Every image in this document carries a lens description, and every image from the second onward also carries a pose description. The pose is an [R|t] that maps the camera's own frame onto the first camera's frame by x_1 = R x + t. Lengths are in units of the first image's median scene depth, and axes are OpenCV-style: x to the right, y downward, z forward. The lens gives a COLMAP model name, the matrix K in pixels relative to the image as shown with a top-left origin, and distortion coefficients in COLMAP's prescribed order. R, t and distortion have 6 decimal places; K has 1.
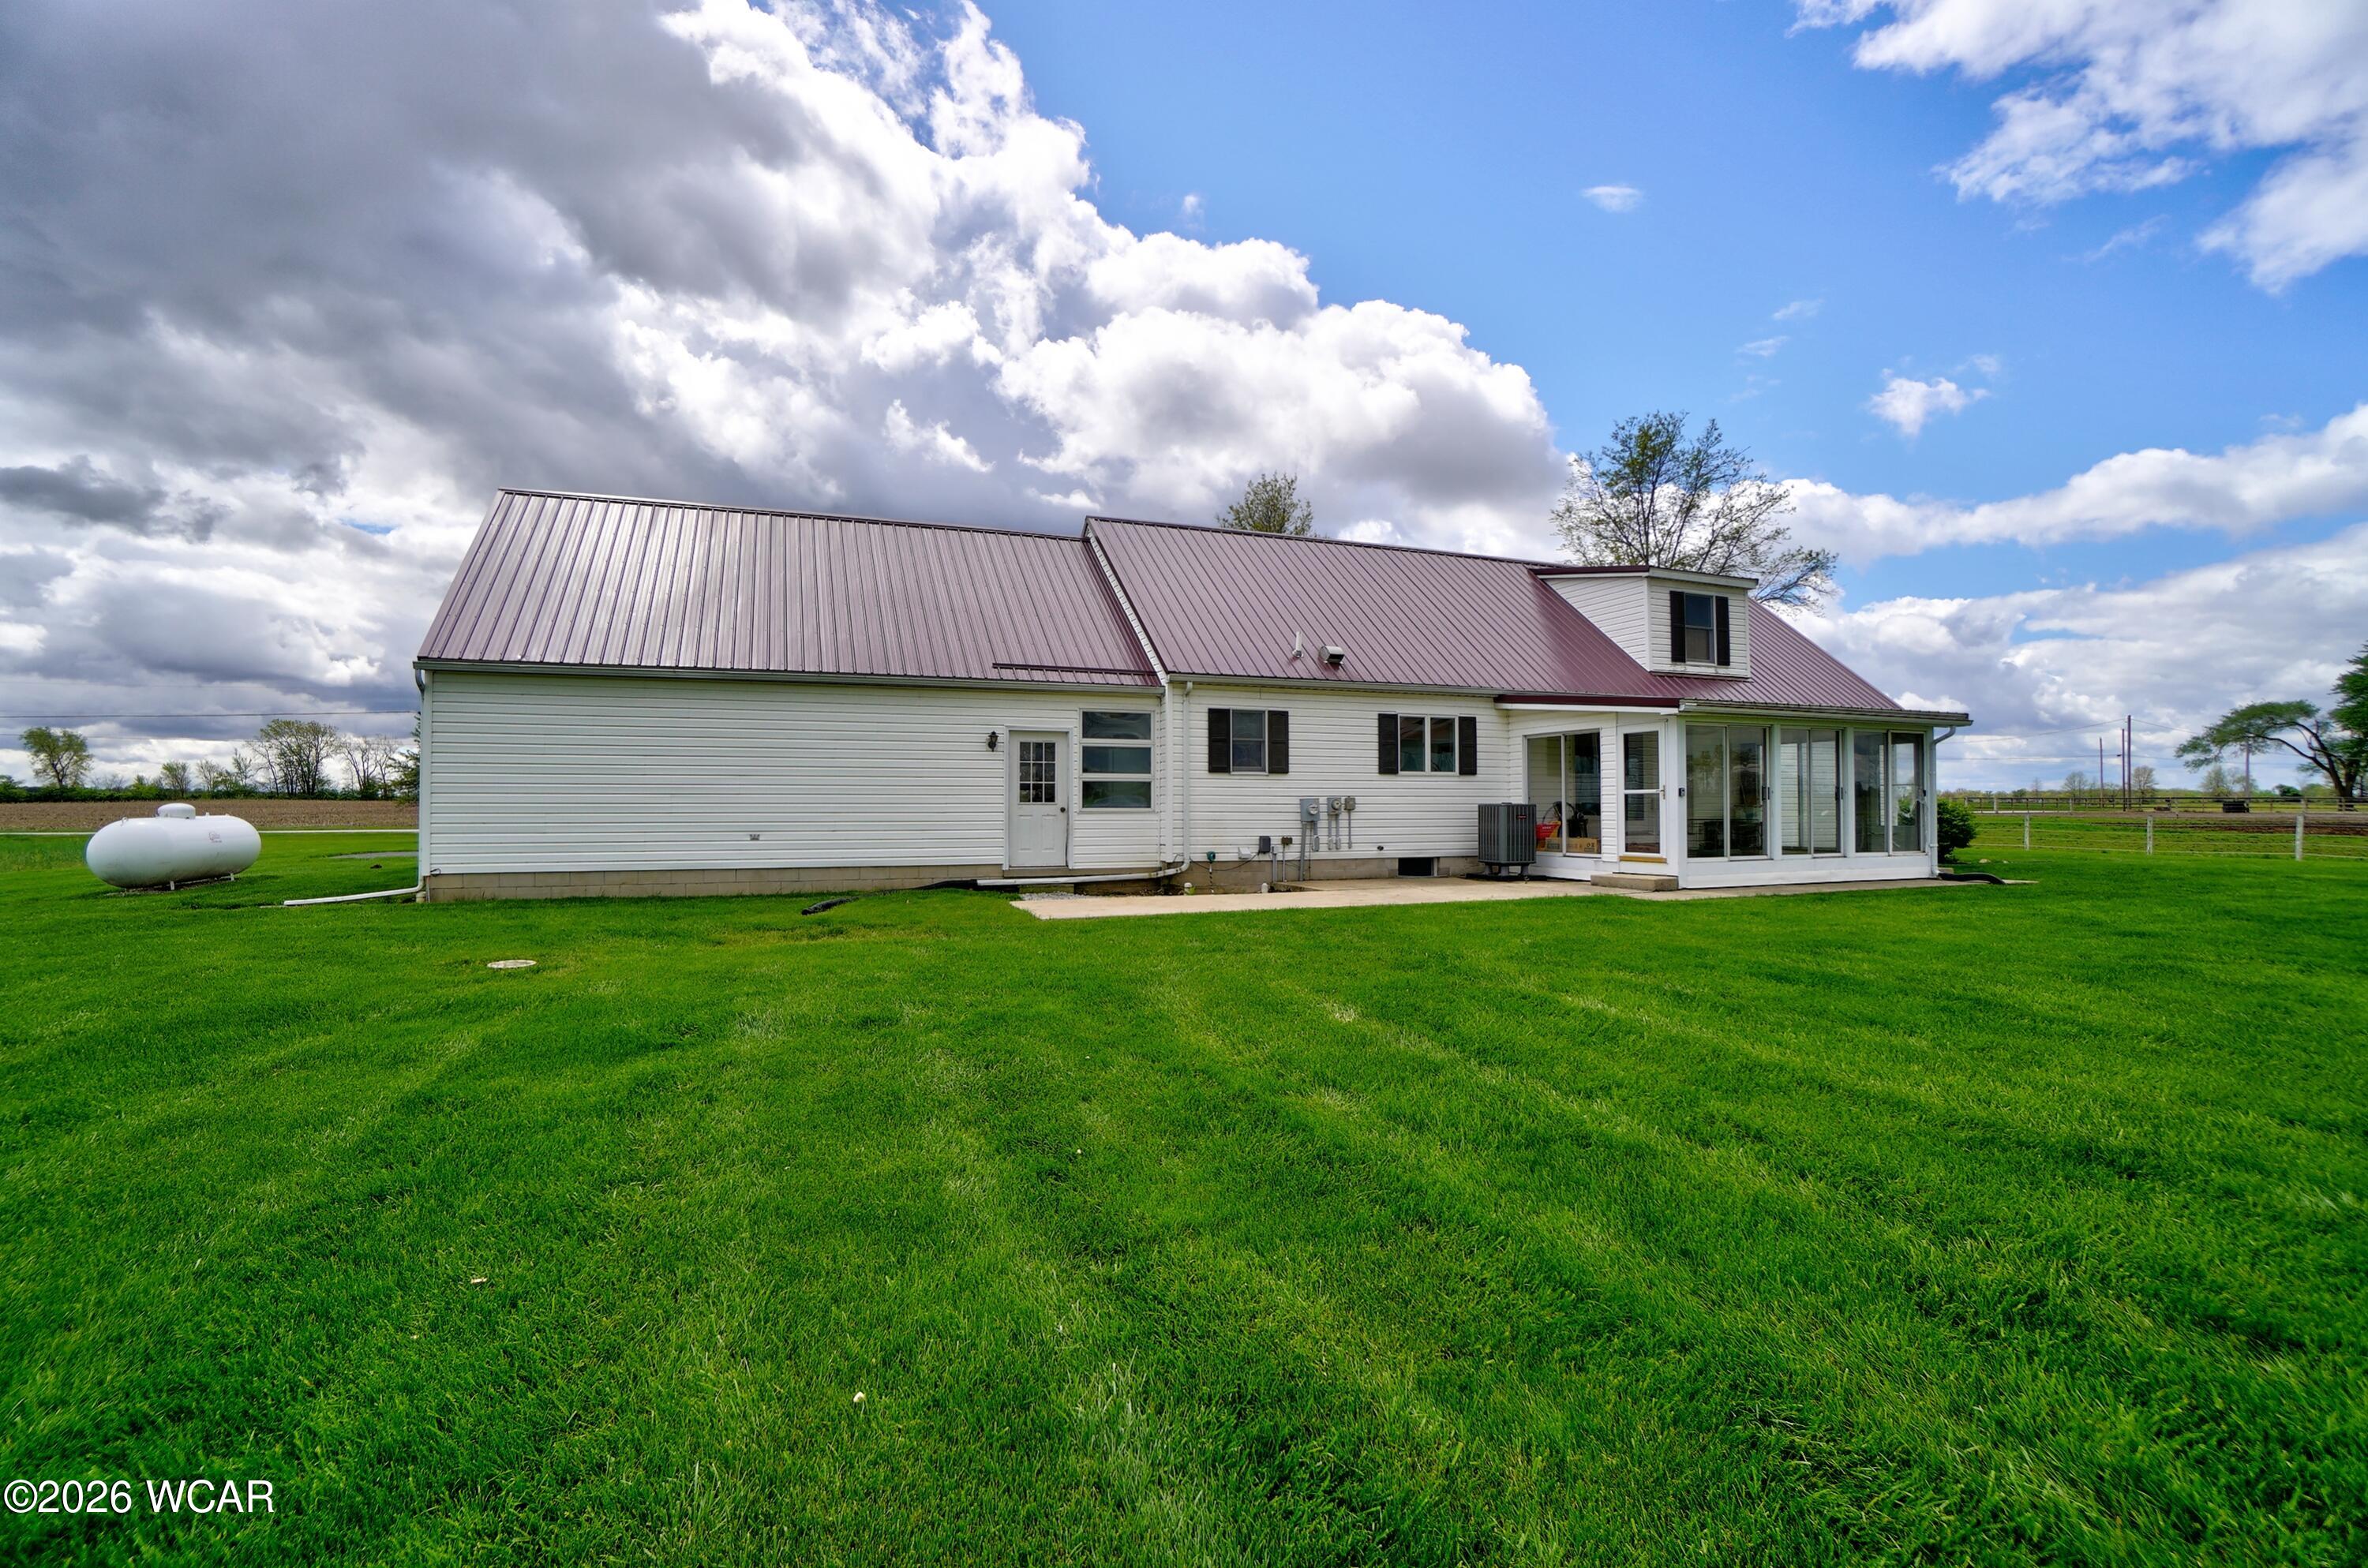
lens RADIAL K [[1043.9, 0, 1157.4], [0, 1043.9, 786.6], [0, 0, 1]] dist [-0.066227, 0.022356]
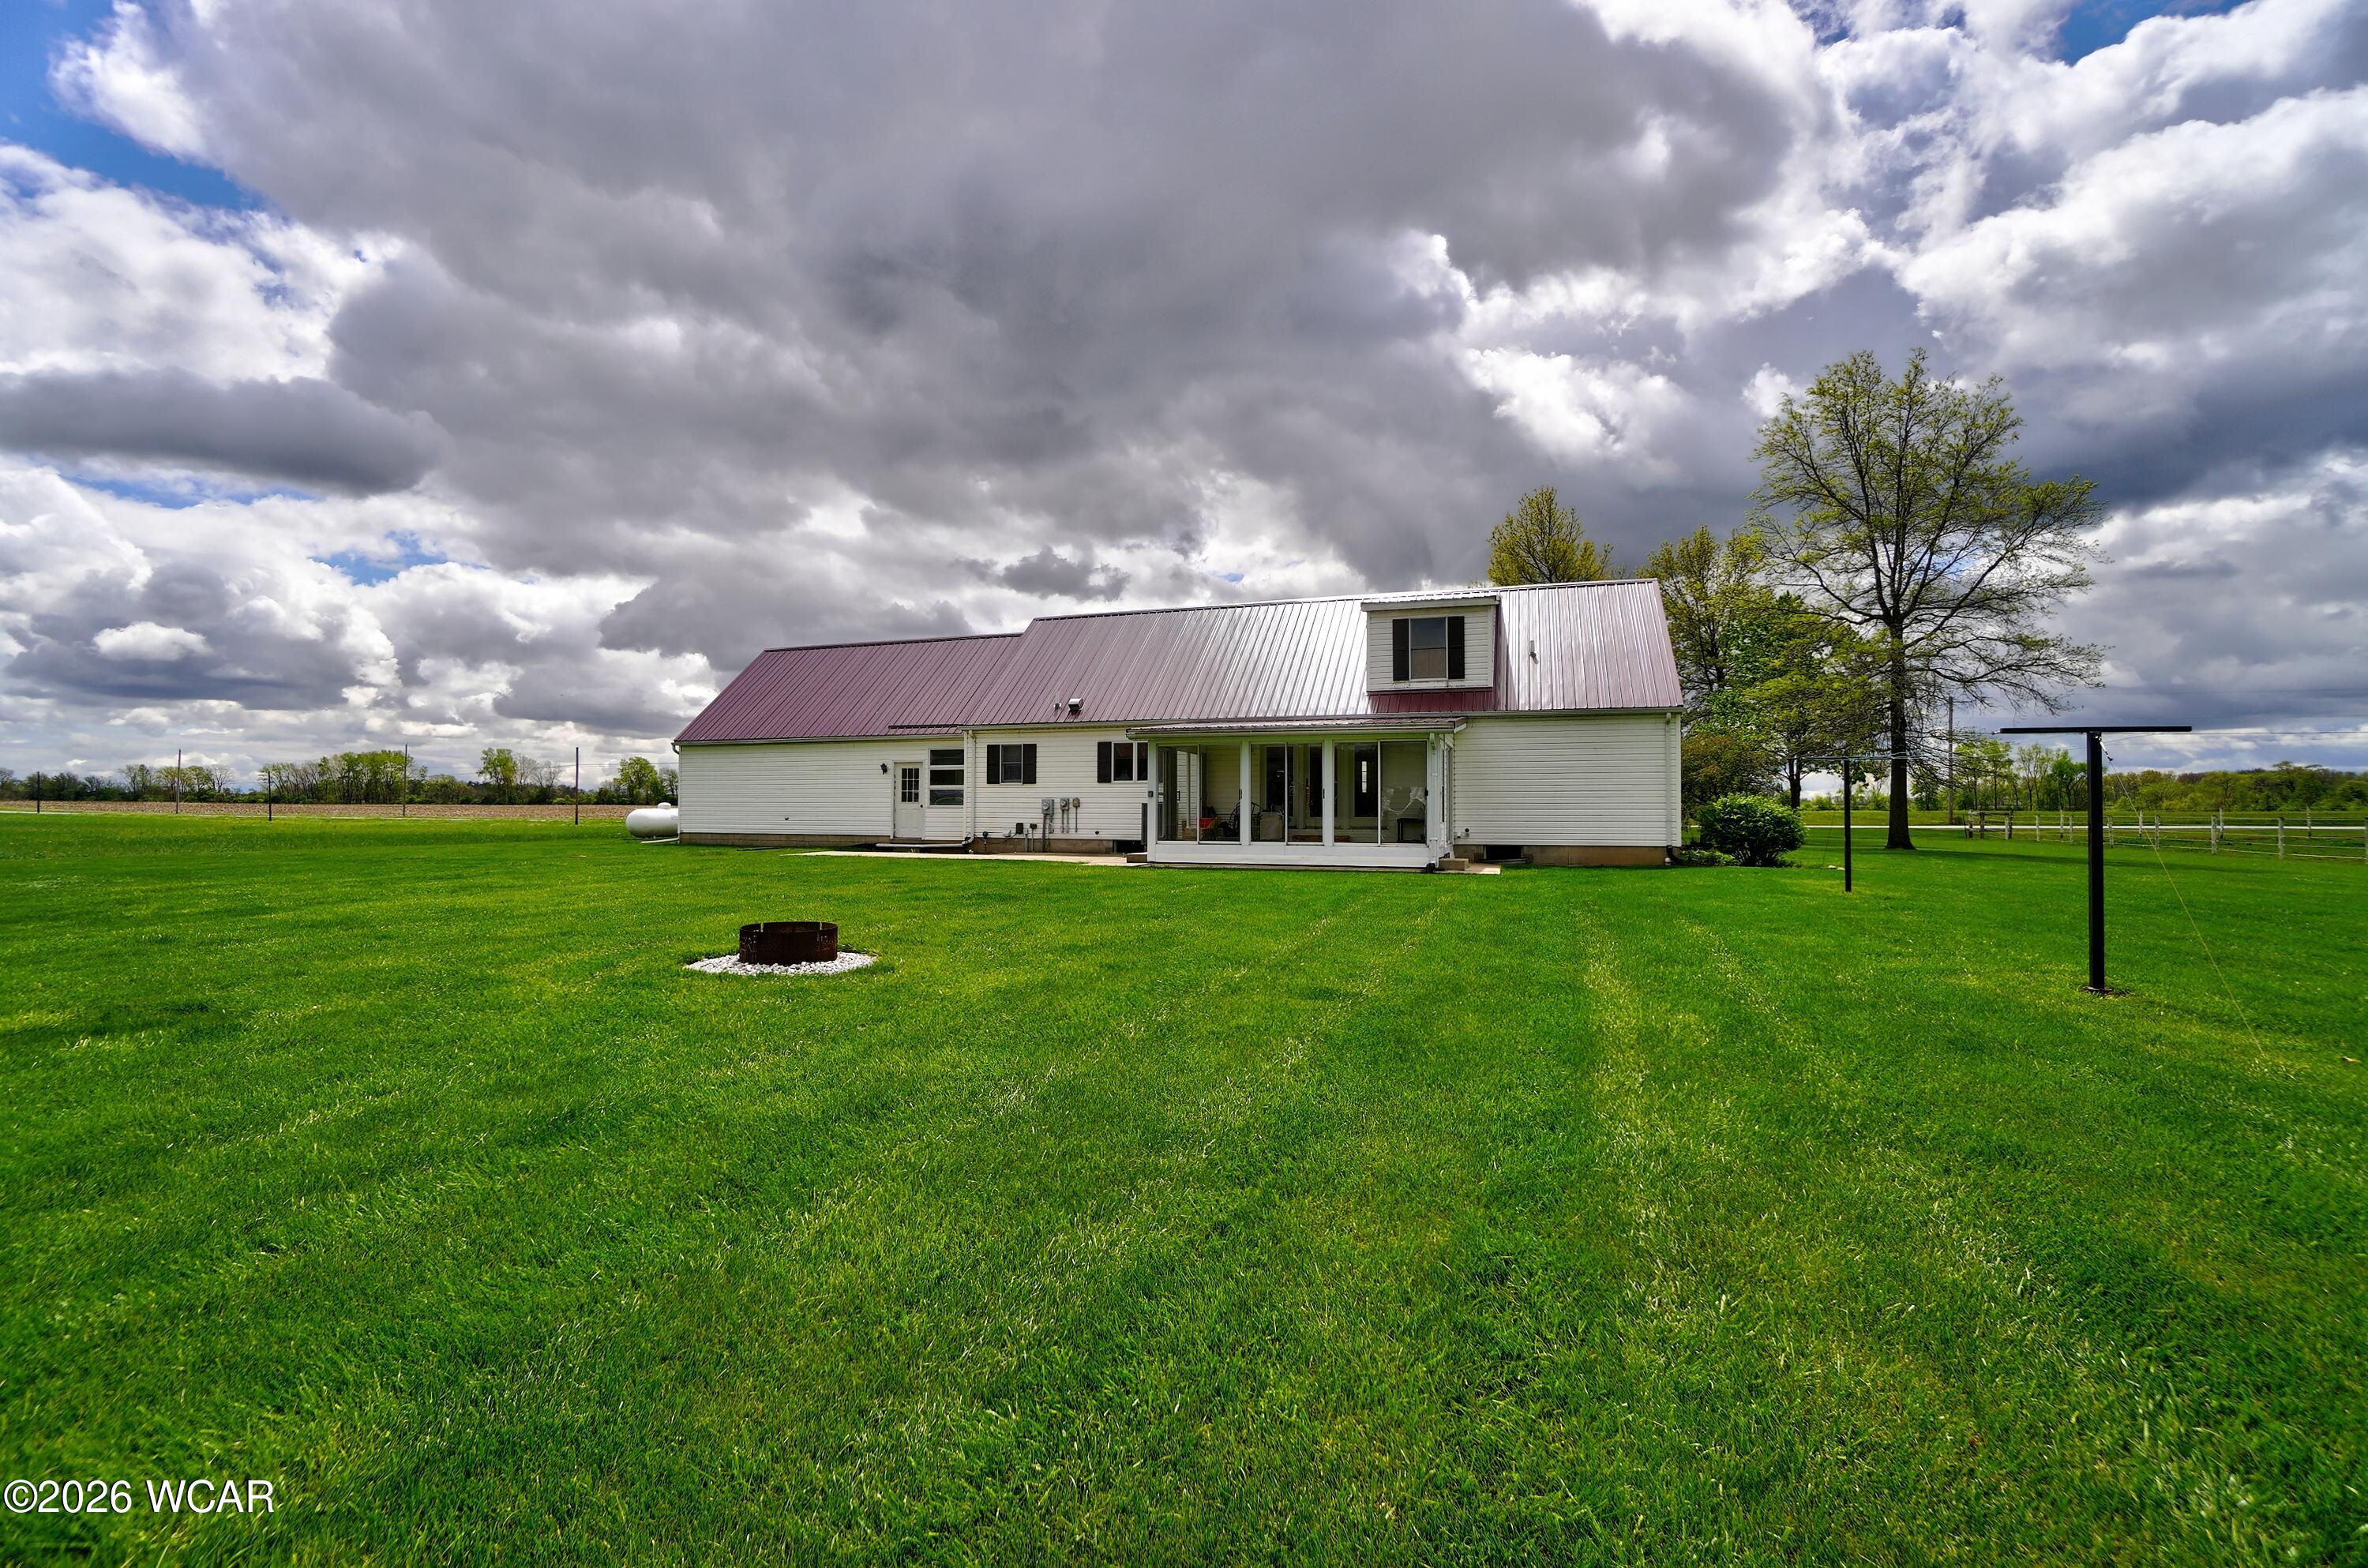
lens RADIAL K [[1021.9, 0, 1195.7], [0, 1021.9, 788.6], [0, 0, 1]] dist [-0.025273, 0.000912]
pose [[0.778511, -0.010324, -0.627547, 1.285985], [0.009341, 0.999945, -0.004862, 0.004984], [0.627562, -0.002077, 0.778564, -0.052264]]
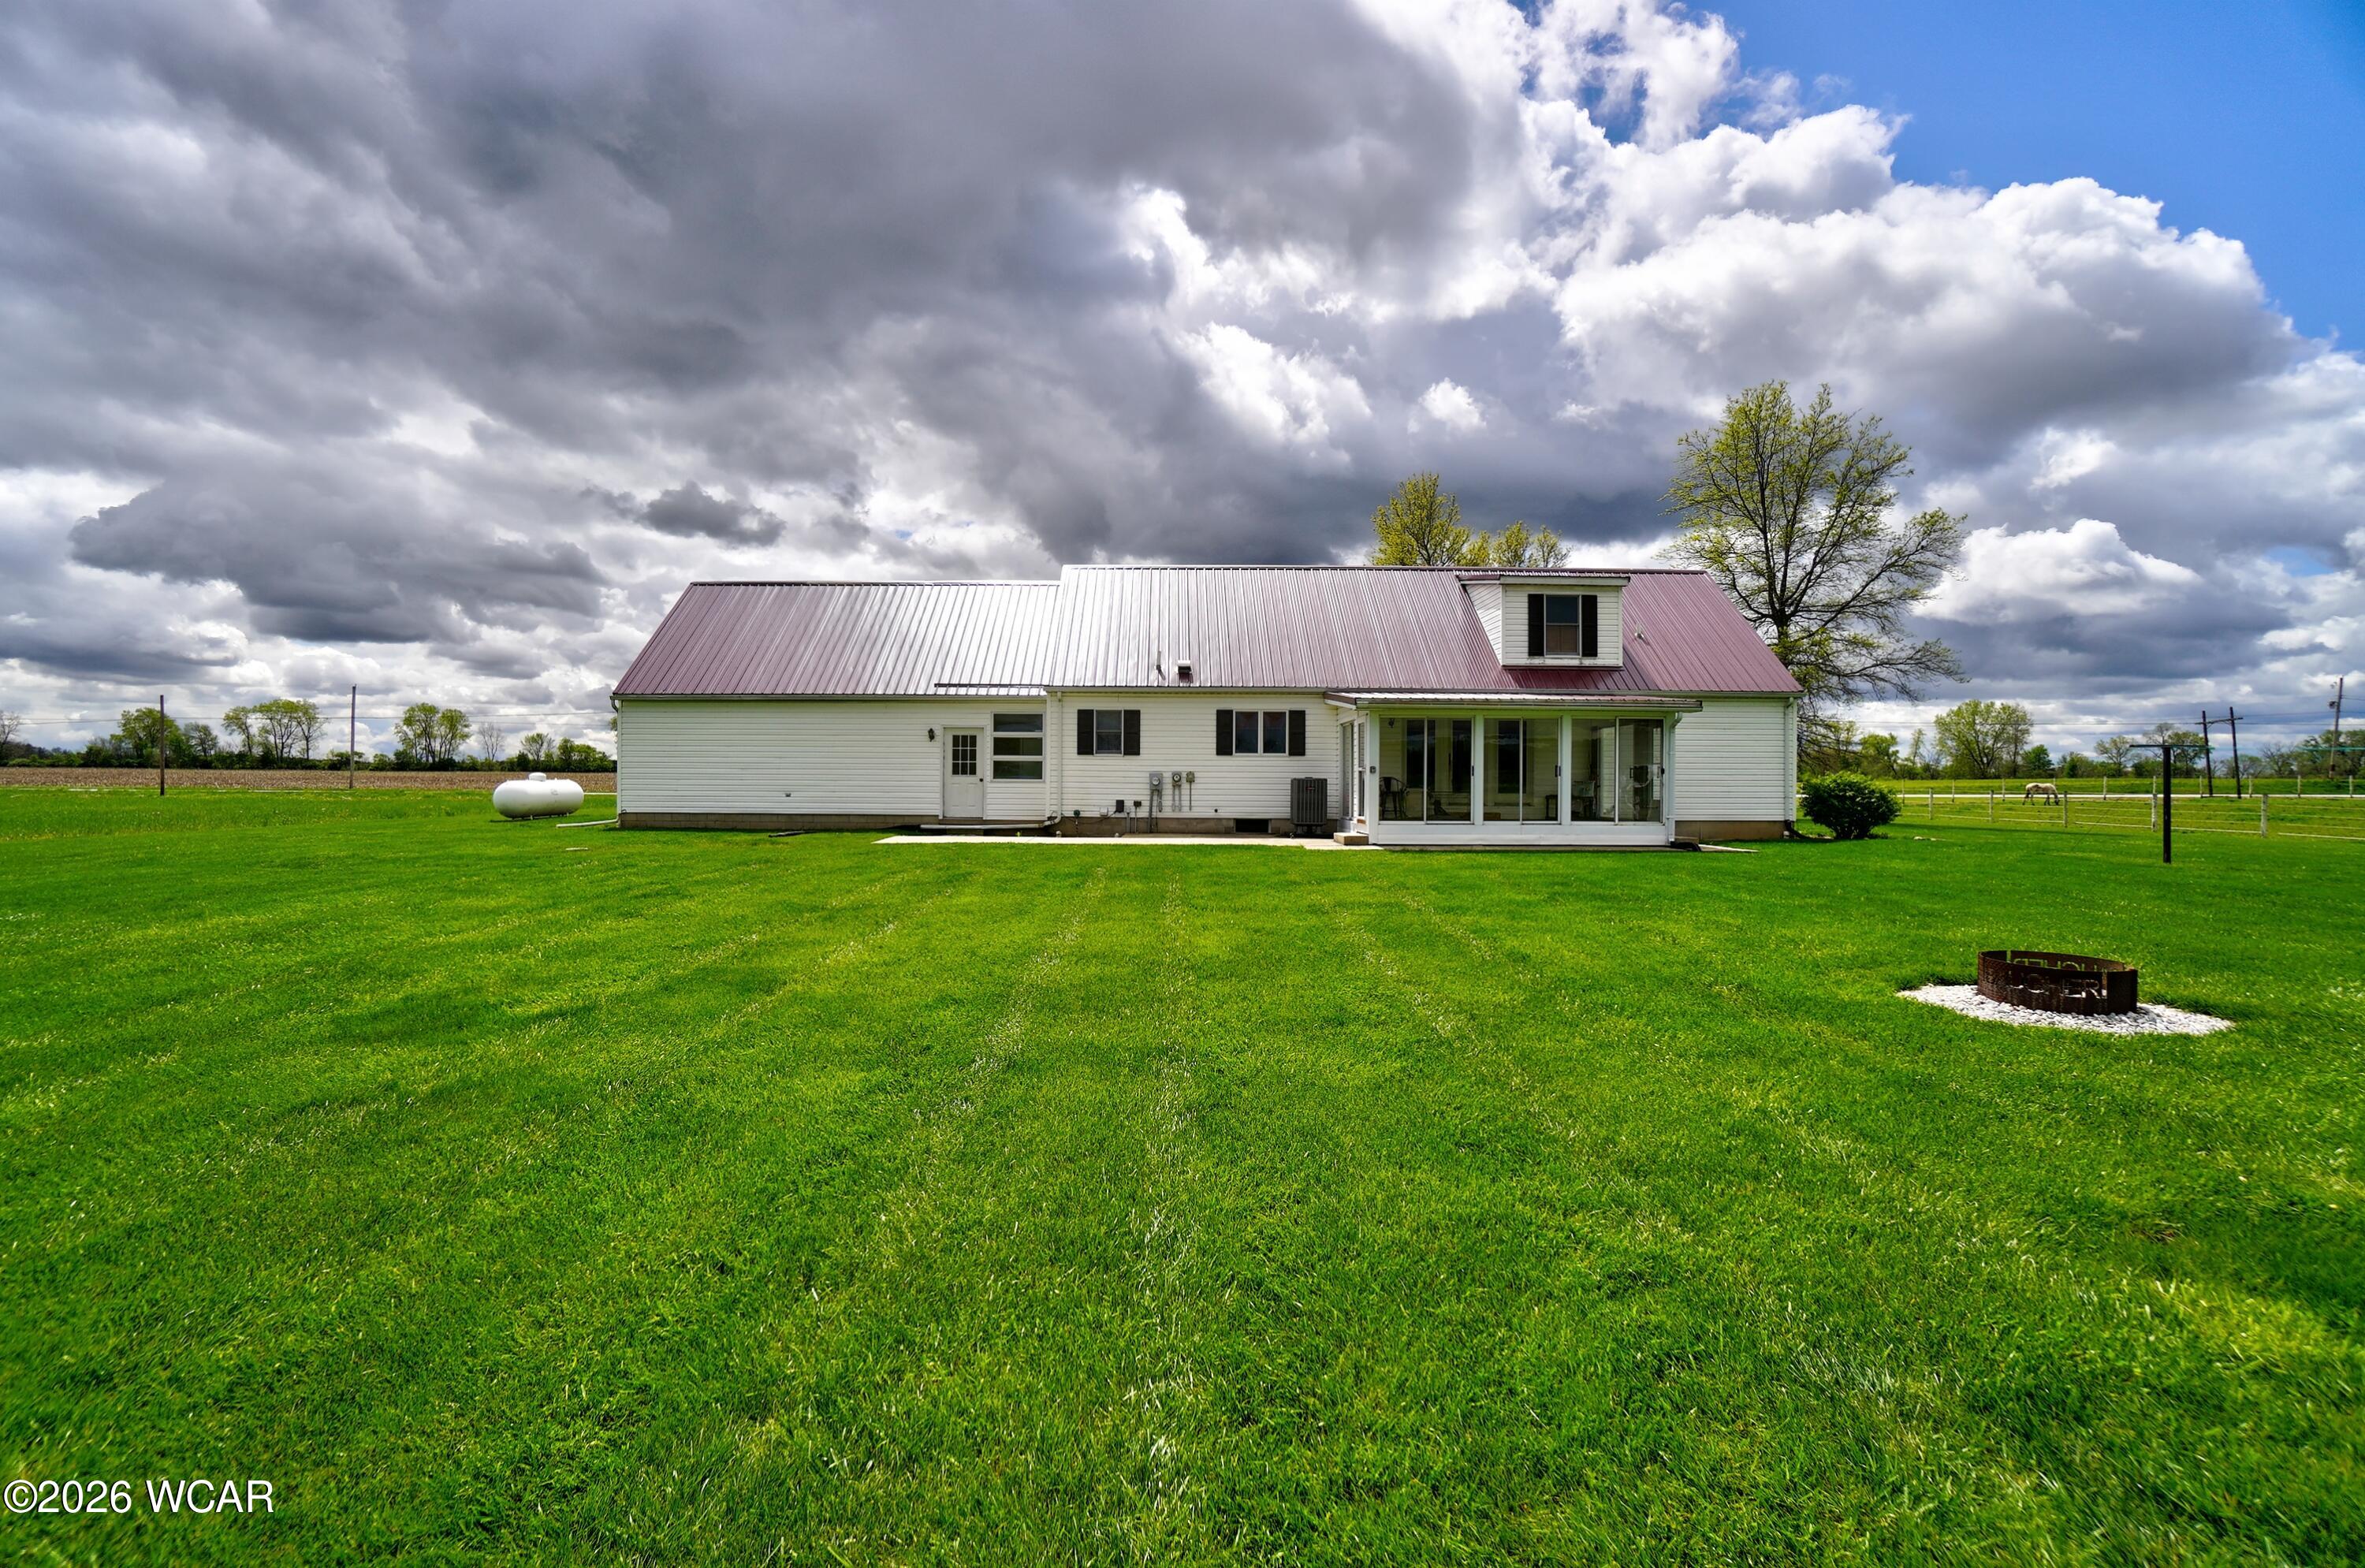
lens RADIAL K [[1042.7, 0, 1155.9], [0, 1042.7, 786.6], [0, 0, 1]] dist [-0.066227, 0.022356]
pose [[0.935027, 0.009201, -0.354458, 0.638349], [0.000026, 0.999661, 0.026019, -0.006787], [0.354577, -0.024337, 0.934710, -0.290494]]
